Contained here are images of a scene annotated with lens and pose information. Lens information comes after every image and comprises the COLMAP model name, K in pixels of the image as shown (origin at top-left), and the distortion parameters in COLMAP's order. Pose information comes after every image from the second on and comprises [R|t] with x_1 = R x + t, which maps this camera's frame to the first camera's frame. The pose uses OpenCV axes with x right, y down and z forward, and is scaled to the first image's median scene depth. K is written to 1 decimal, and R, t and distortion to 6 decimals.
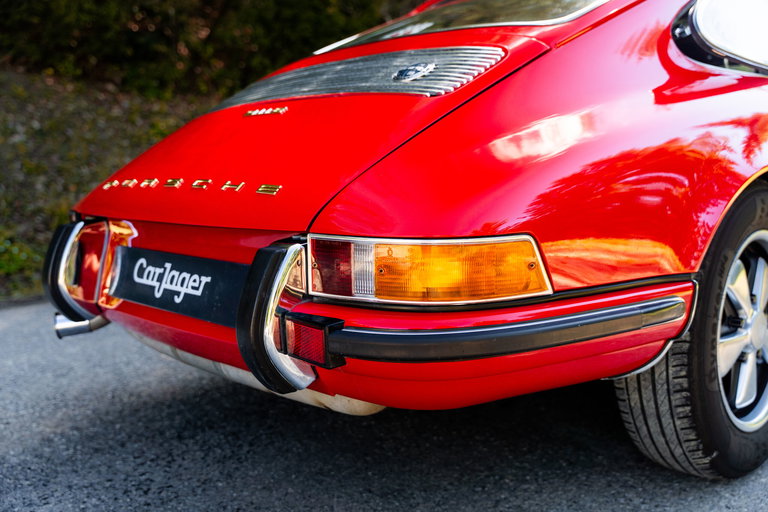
lens RADIAL K [[723.7, 0, 384.0], [0, 723.7, 256.0], [0, 0, 1]] dist [0.014518, 0.006334]
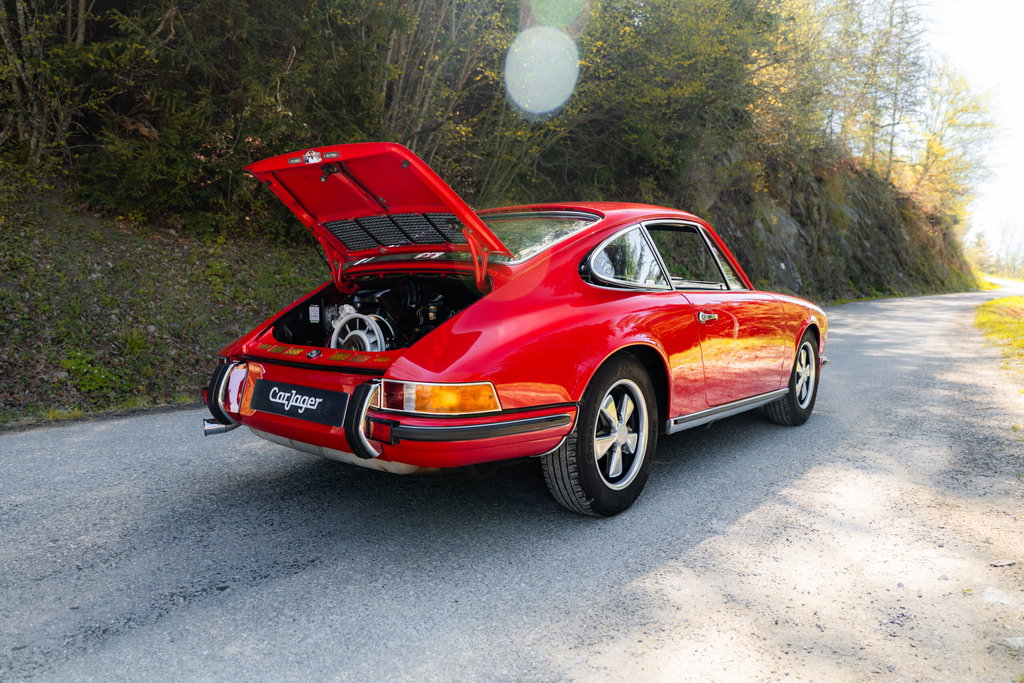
lens RADIAL K [[702.1, 0, 477.0], [0, 702.1, 338.8], [0, 0, 1]] dist [-0.001360, -0.000597]
pose [[0.993502, 0.028428, 0.110205, -0.048507], [-0.021940, 0.997979, -0.059641, -0.024694], [-0.111678, 0.056836, 0.992118, -0.783568]]
